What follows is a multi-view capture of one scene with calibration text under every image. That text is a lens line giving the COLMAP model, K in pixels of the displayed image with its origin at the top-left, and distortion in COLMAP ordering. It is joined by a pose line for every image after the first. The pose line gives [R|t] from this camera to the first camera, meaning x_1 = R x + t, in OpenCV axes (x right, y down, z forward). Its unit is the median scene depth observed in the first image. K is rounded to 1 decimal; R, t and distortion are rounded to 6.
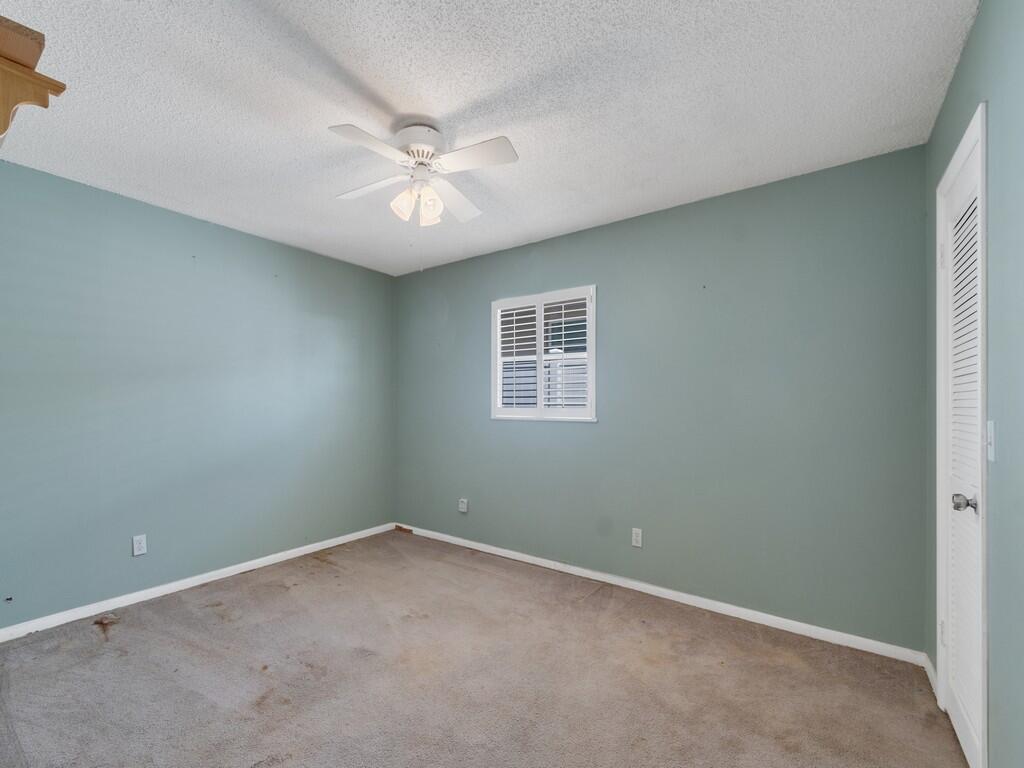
lens RADIAL K [[451.2, 0, 491.1], [0, 451.2, 392.7], [0, 0, 1]] dist [0.022901, -0.009327]
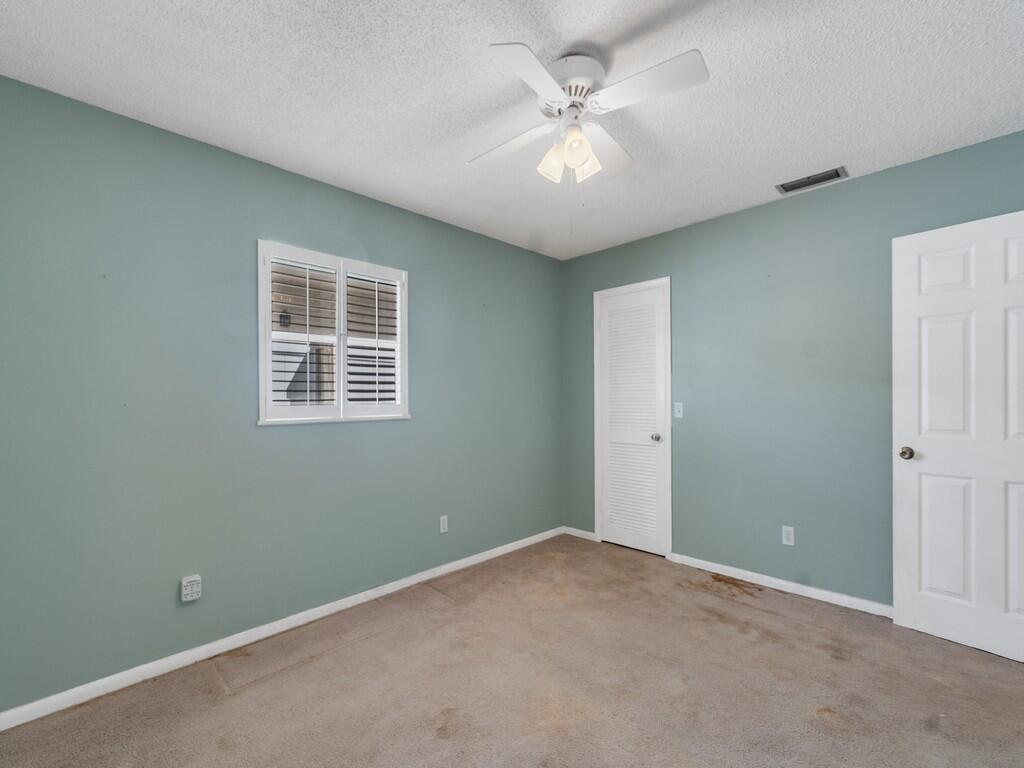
lens RADIAL K [[451.2, 0, 491.1], [0, 451.2, 392.7], [0, 0, 1]] dist [0.022901, -0.009327]
pose [[0.157294, 0.007454, 0.987524, -0.680999], [-0.014213, 0.999885, -0.005284, 0.014022], [-0.987450, -0.013204, 0.157382, 0.695658]]
